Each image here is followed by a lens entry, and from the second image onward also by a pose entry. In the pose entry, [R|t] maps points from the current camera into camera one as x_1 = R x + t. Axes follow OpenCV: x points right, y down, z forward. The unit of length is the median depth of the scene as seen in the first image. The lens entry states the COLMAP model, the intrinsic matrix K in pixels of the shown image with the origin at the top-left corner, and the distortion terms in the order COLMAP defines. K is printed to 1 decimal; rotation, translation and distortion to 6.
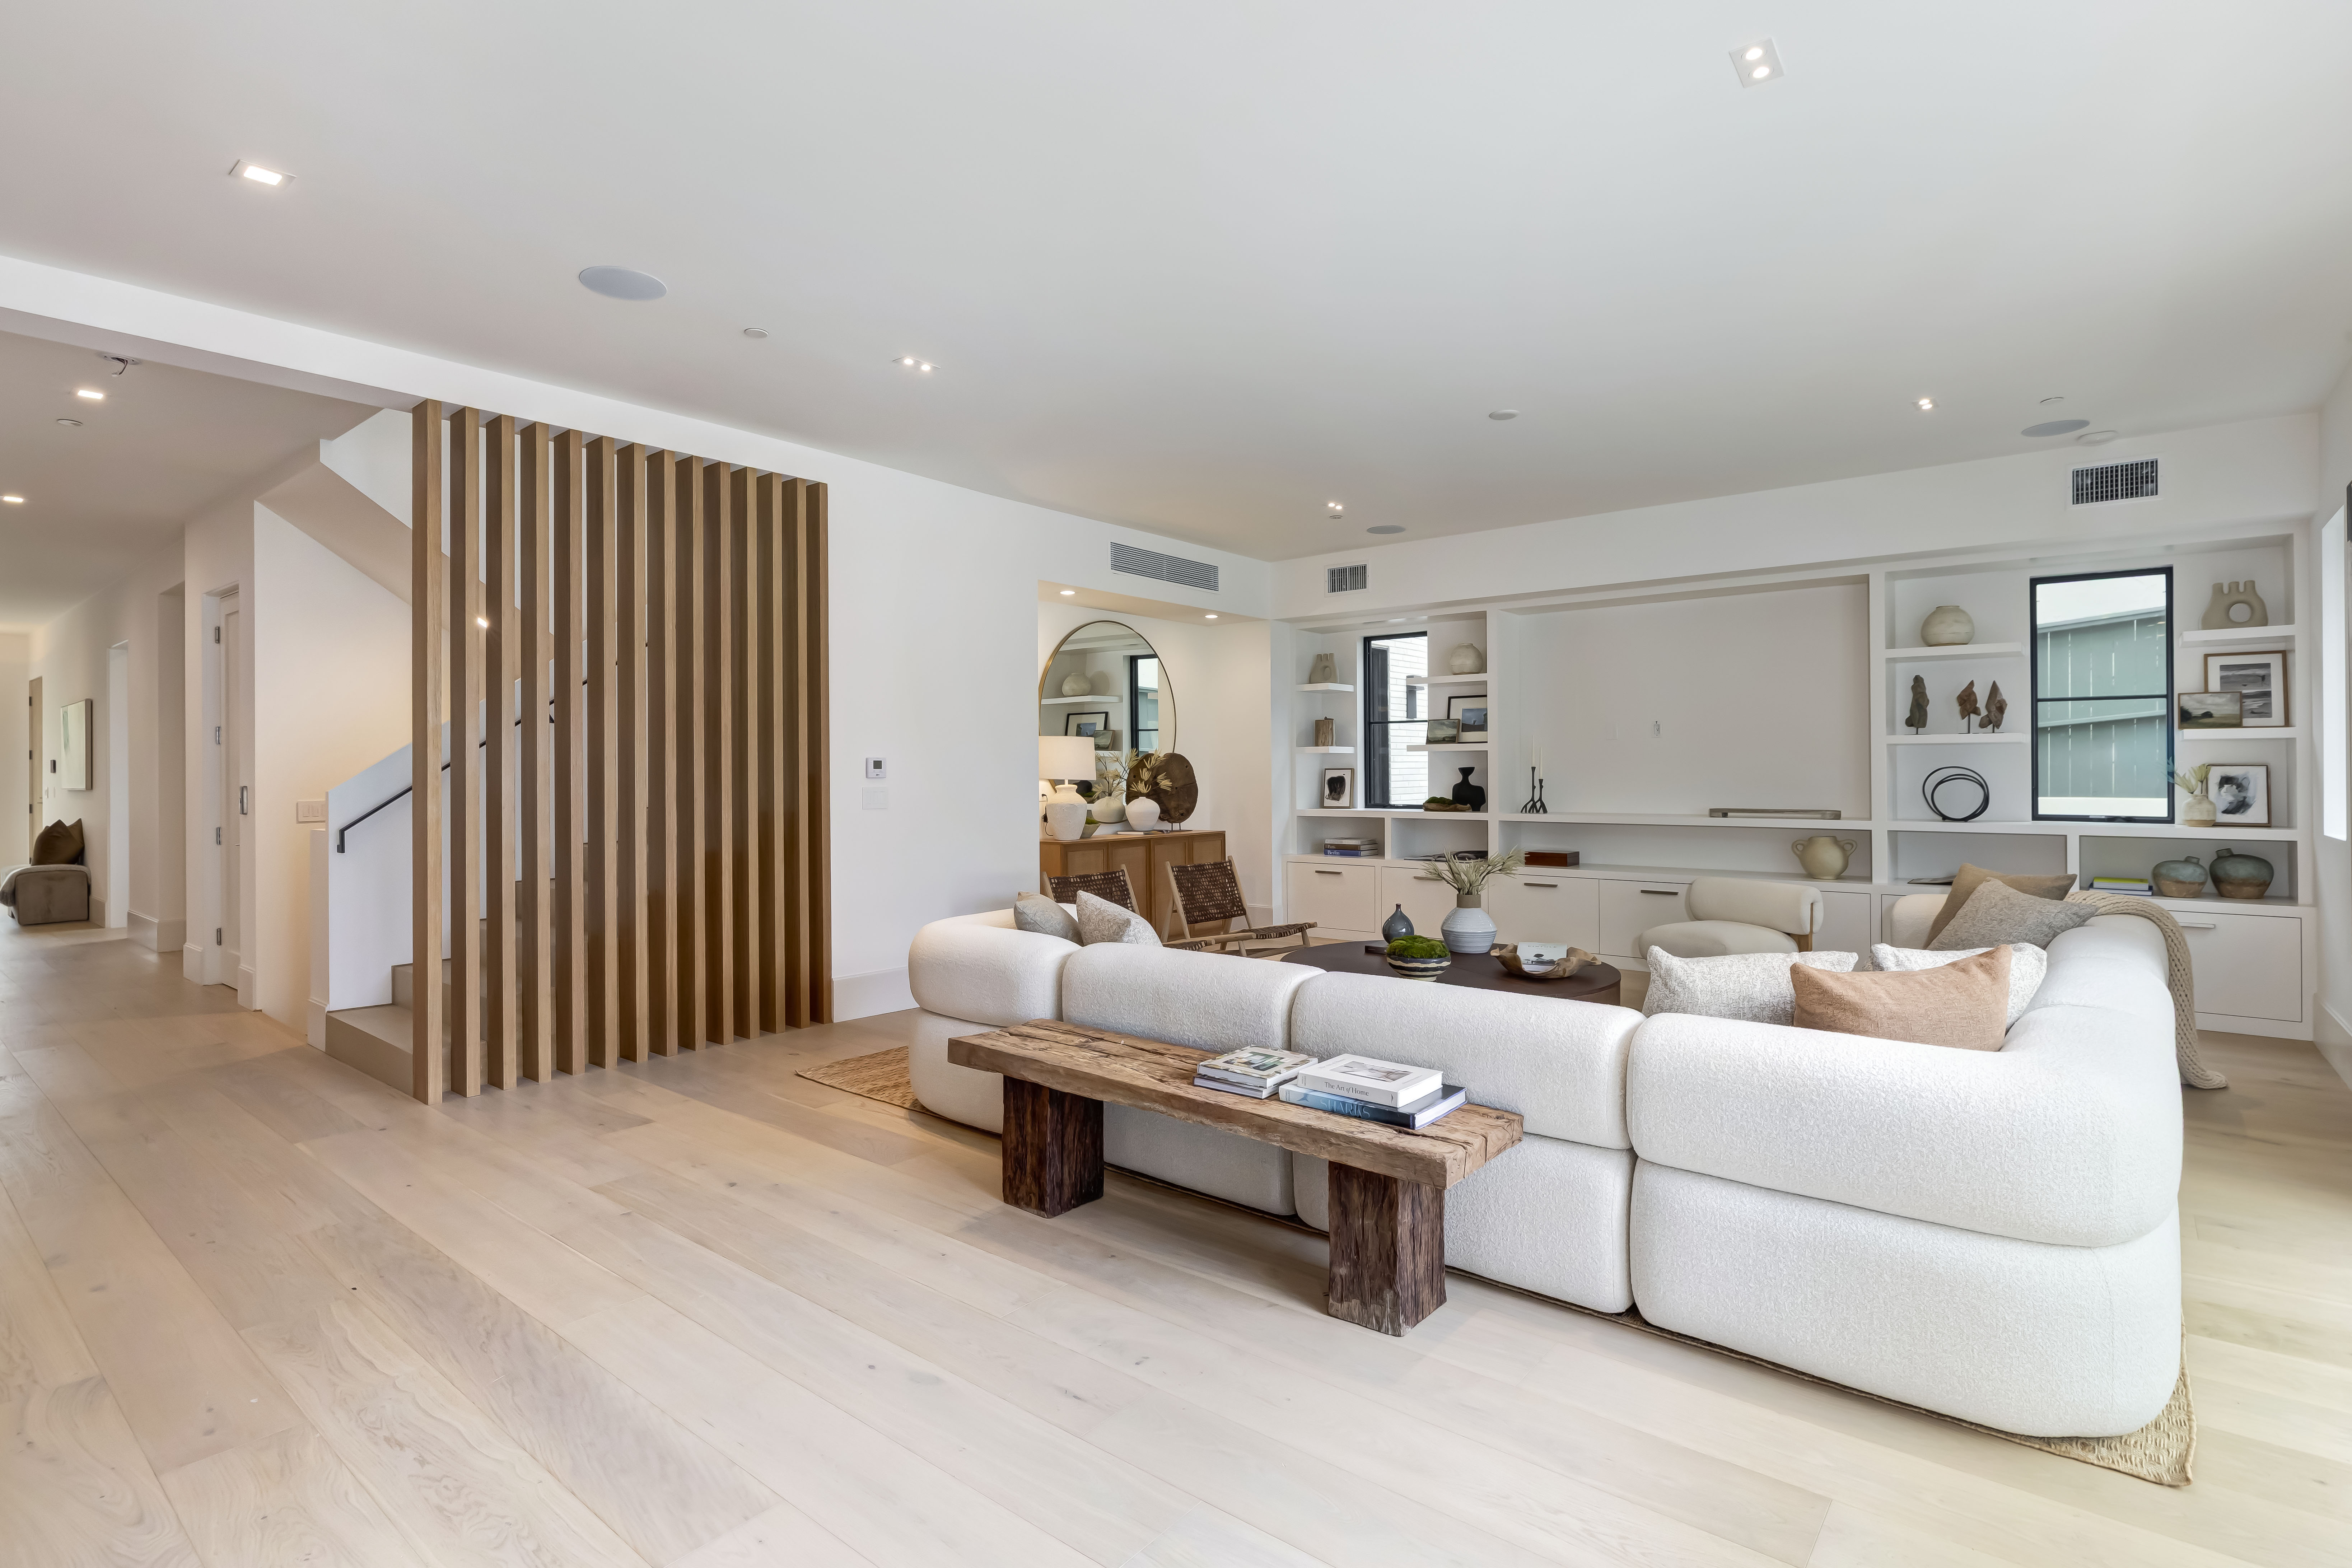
lens RADIAL K [[1145.8, 0, 1176.6], [0, 1145.8, 772.4], [0, 0, 1]] dist [-0.002634, -0.000270]
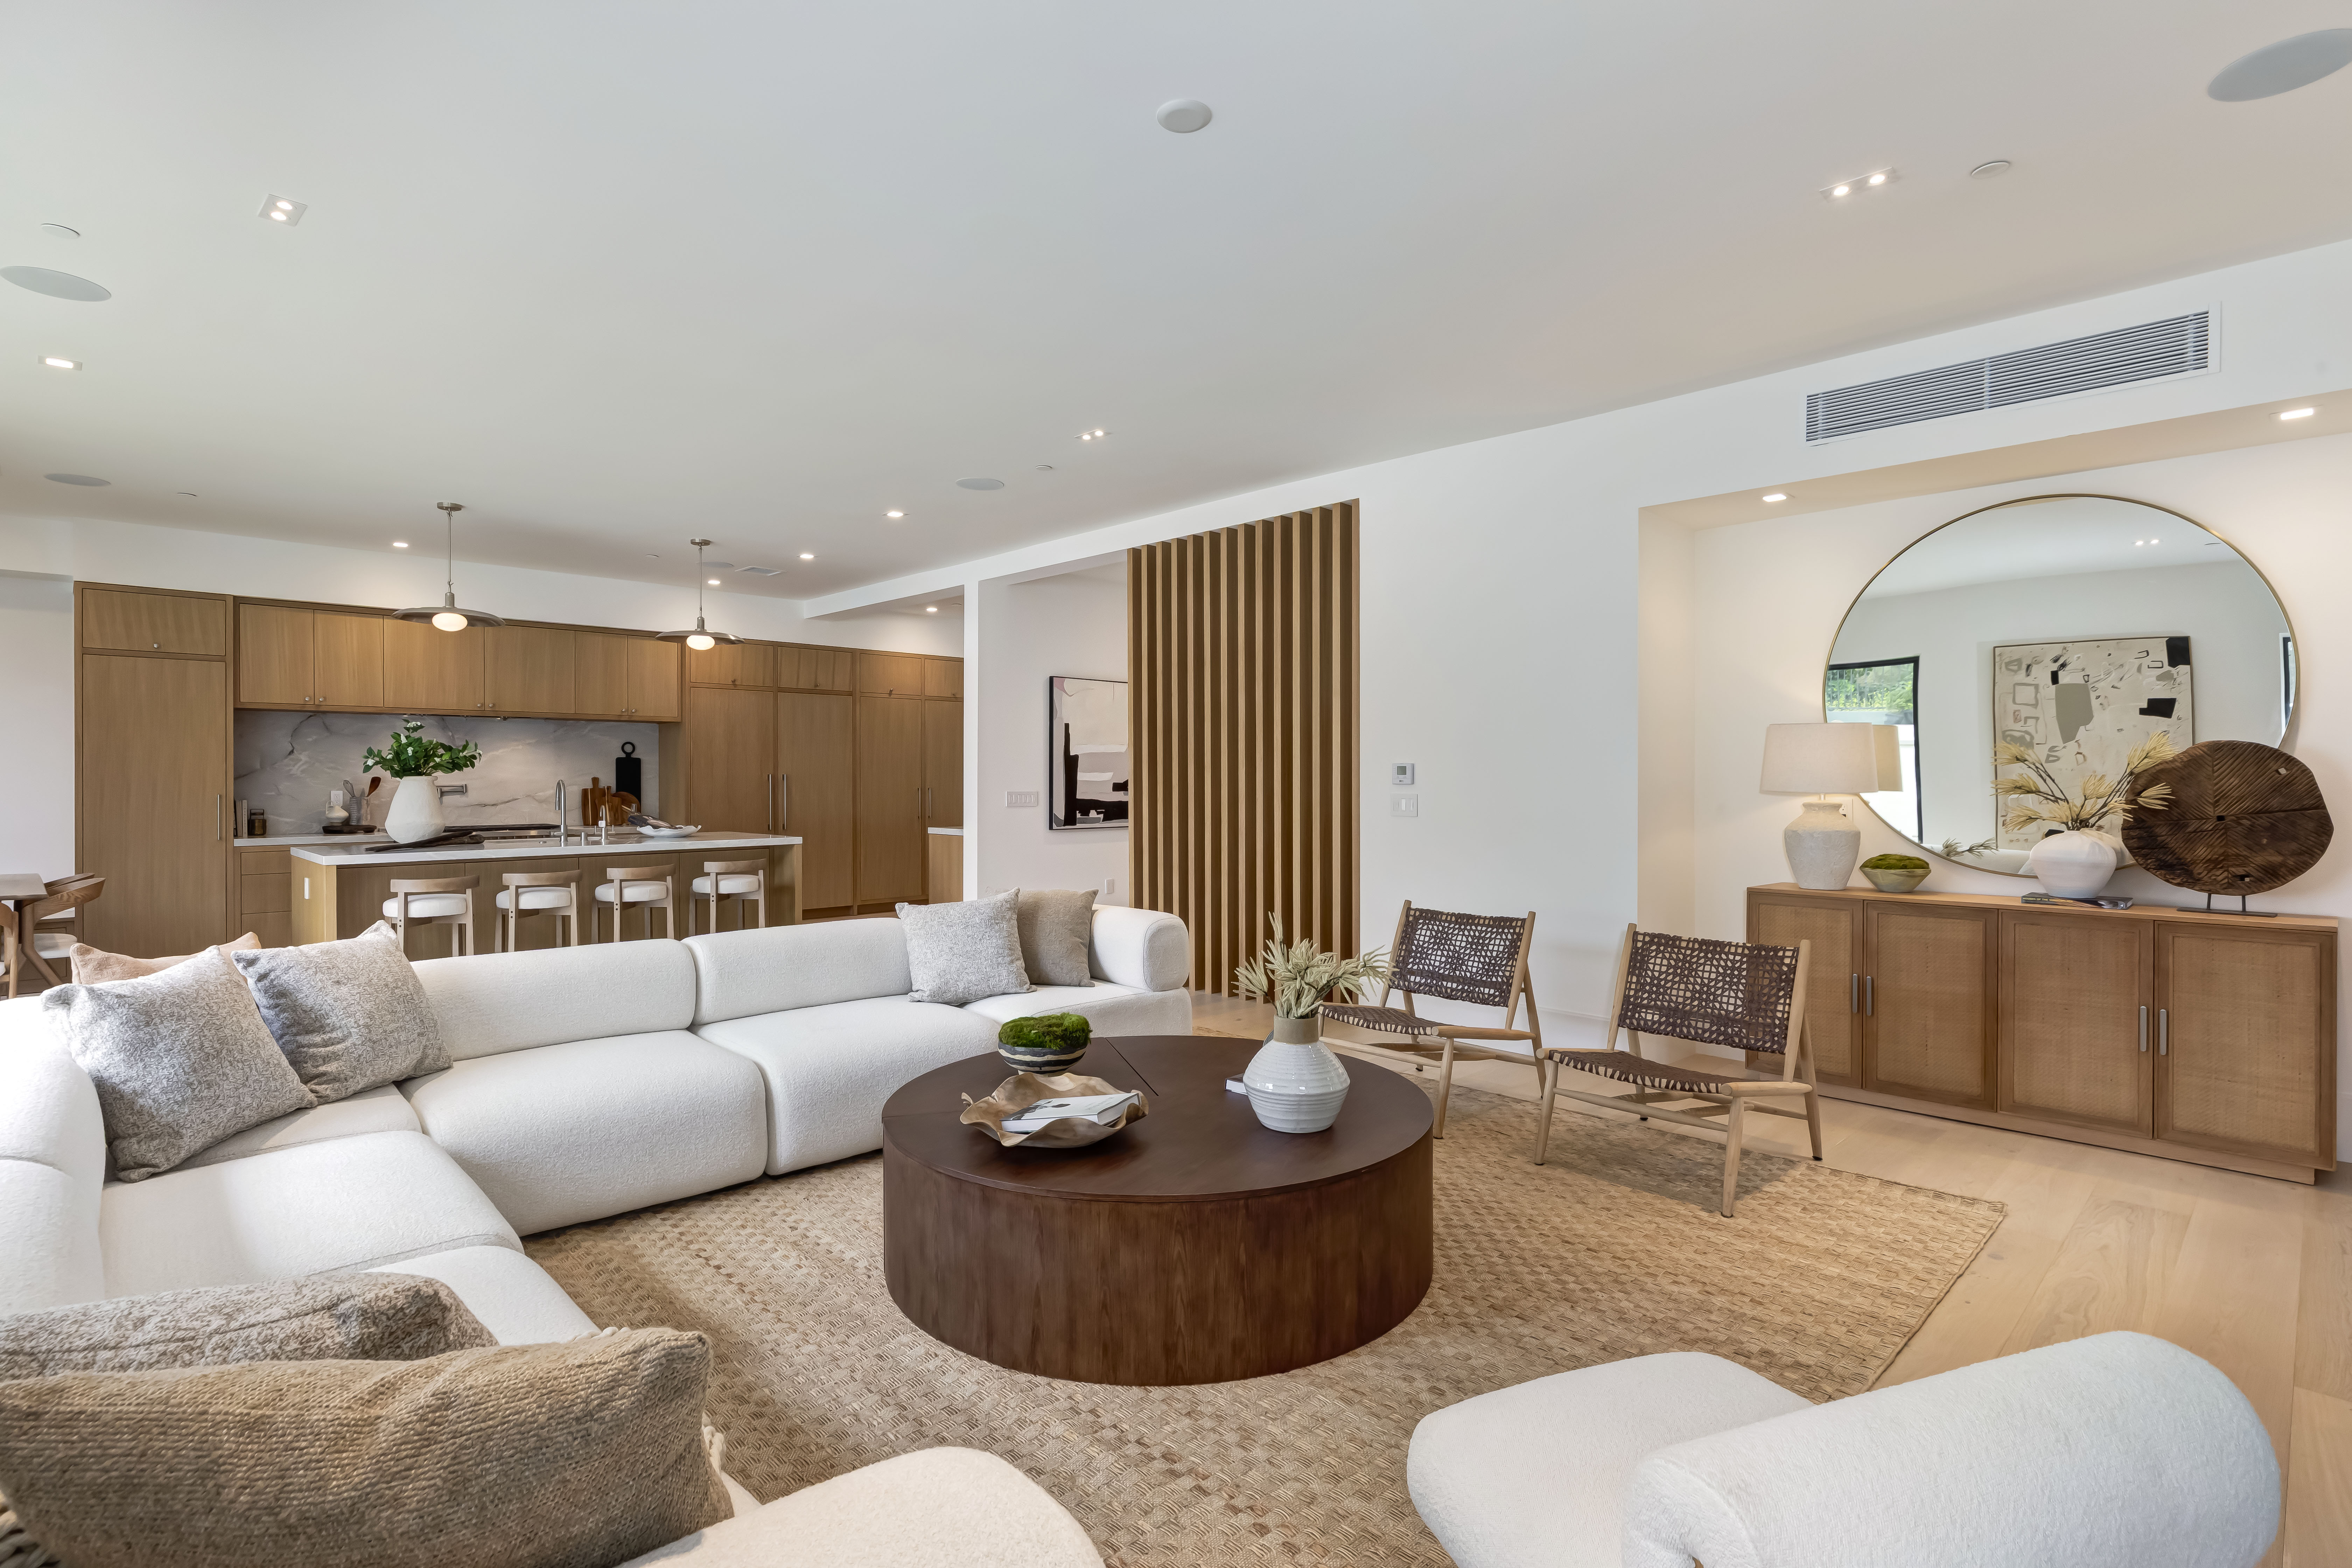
lens RADIAL K [[1145.8, 0, 1177.3], [0, 1145.8, 773.8], [0, 0, 1]] dist [-0.002634, -0.000270]
pose [[-0.123414, 0.006066, -0.992337, 0.747392], [-0.001224, 0.999980, 0.006265, -0.009313], [0.992354, 0.001988, -0.123404, 0.970325]]
